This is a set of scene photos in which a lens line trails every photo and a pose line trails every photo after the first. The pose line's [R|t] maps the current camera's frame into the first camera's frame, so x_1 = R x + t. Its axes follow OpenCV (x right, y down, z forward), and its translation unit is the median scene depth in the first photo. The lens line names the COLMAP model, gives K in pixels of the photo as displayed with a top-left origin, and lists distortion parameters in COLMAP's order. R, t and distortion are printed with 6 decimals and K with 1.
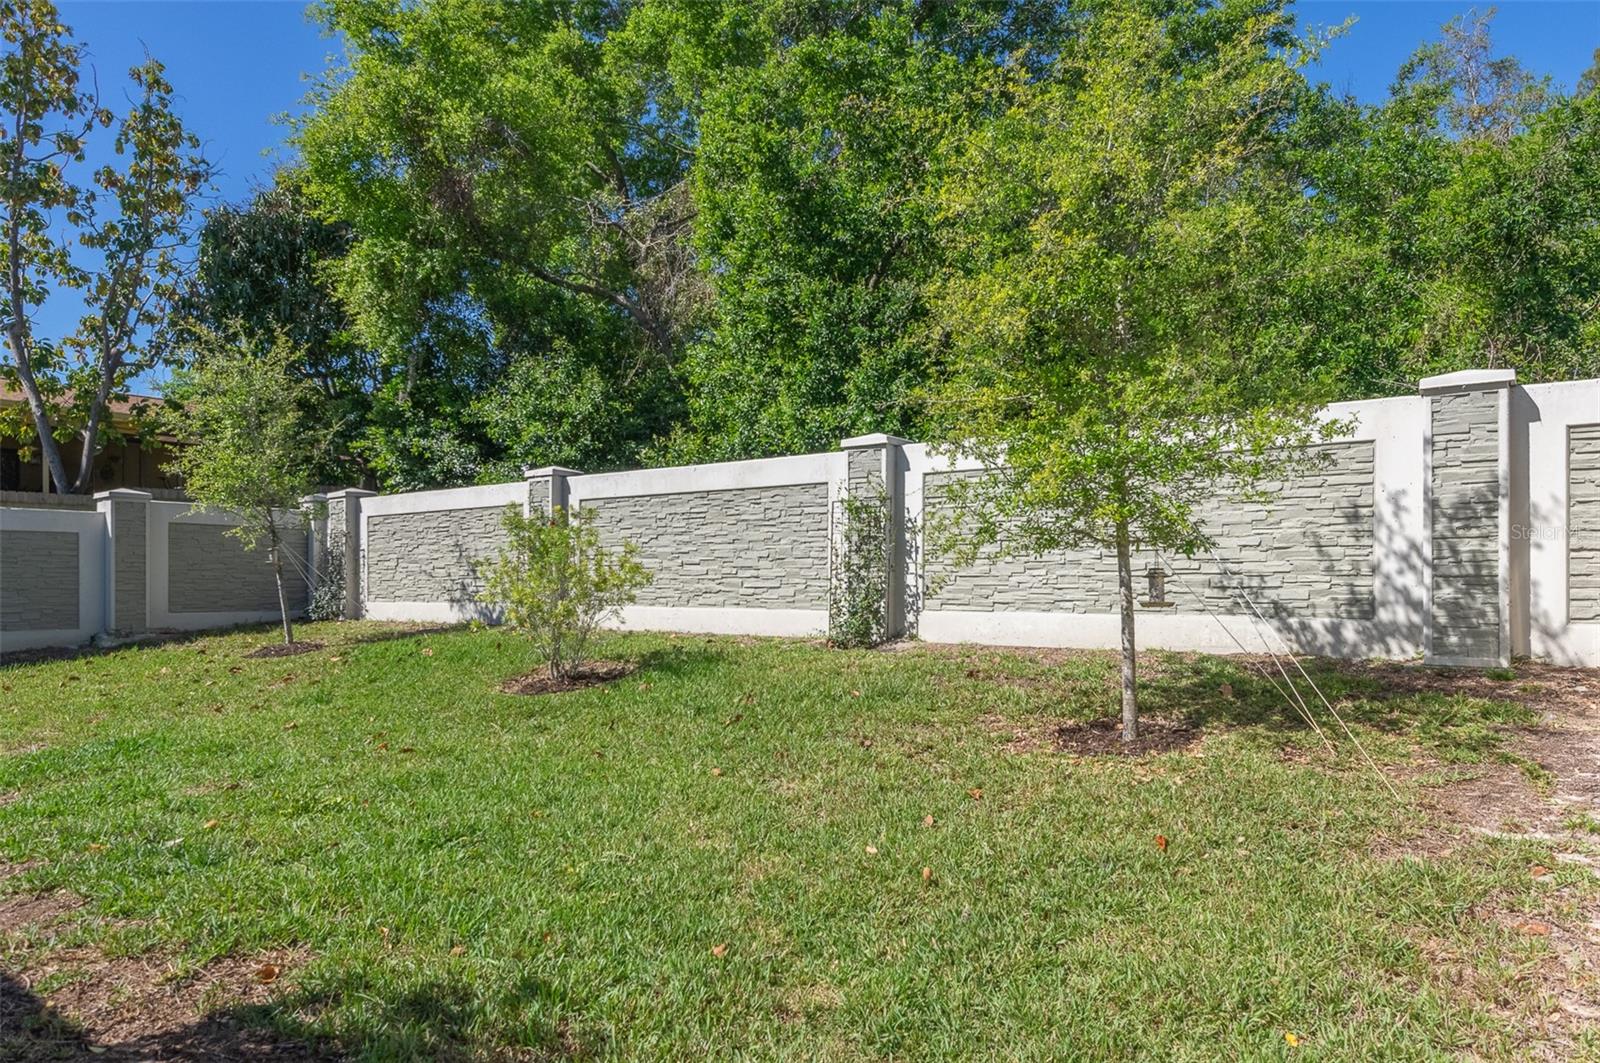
lens RADIAL K [[960.5, 0, 799.7], [0, 960.5, 587.8], [0, 0, 1]] dist [0.000197, -0.000985]
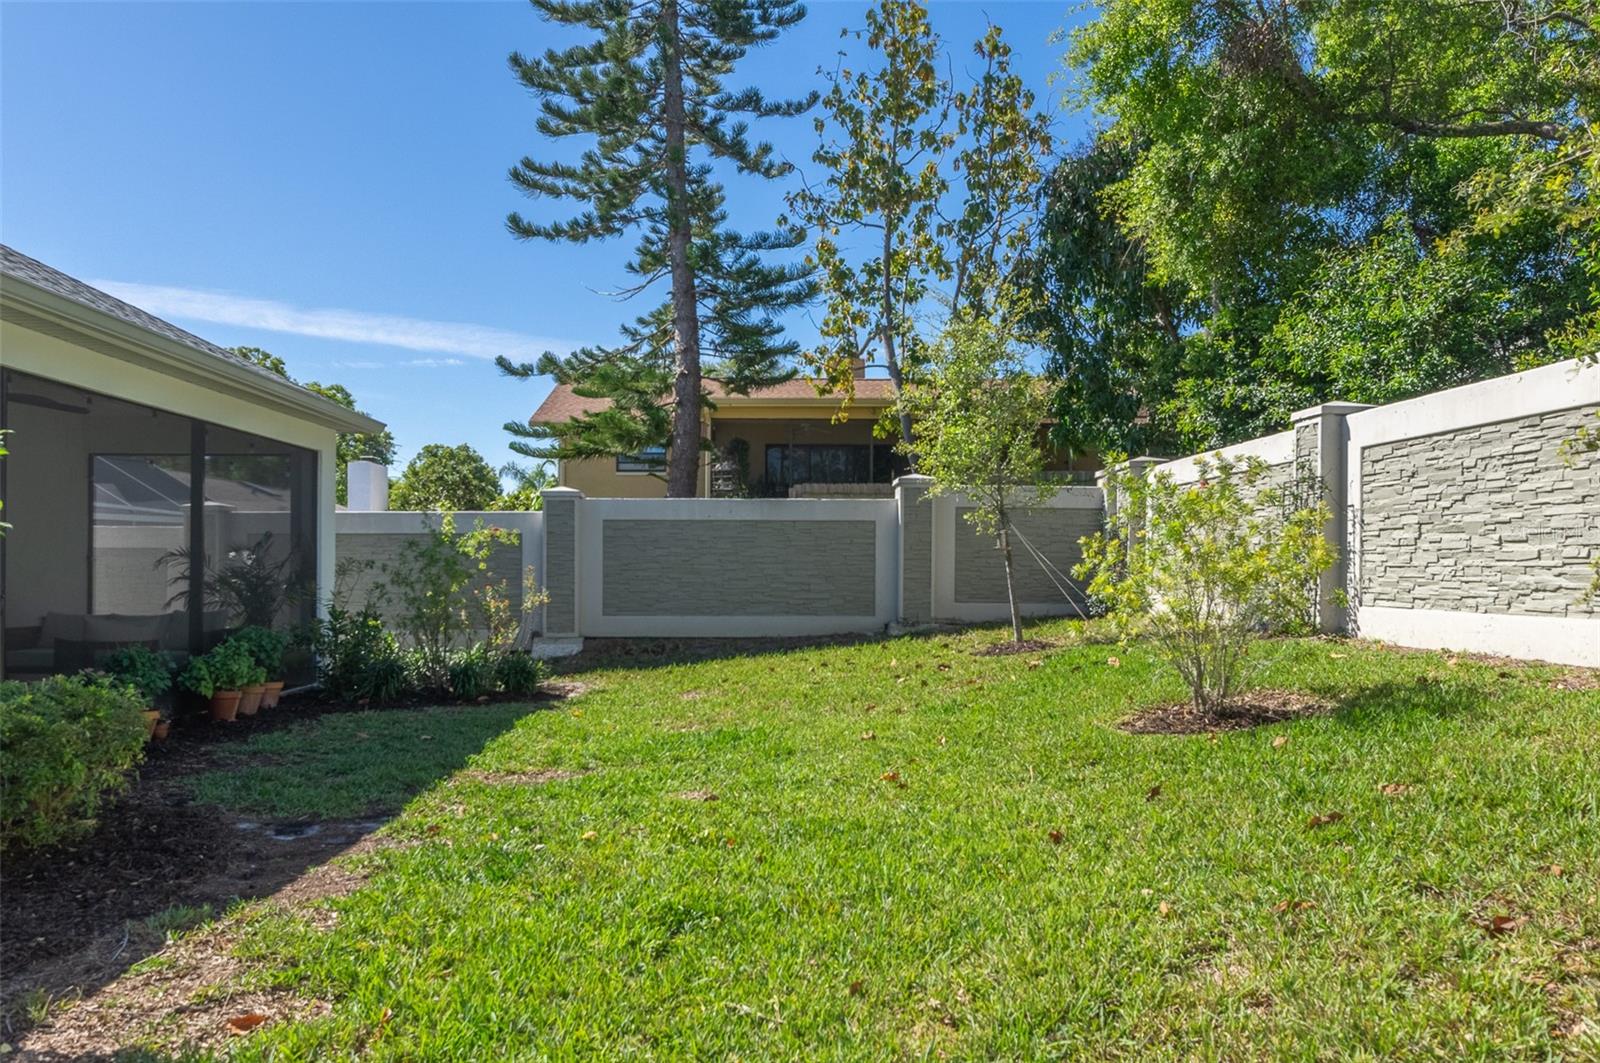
lens RADIAL K [[1147.8, 0, 799.9], [0, 1147.8, 567.7], [0, 0, 1]] dist [0.002491, 0.005322]
pose [[0.623641, 0.000797, -0.781711, 0.132436], [-0.008617, 0.999946, -0.005855, -0.000485], [0.781664, 0.010388, 0.623614, 0.177819]]
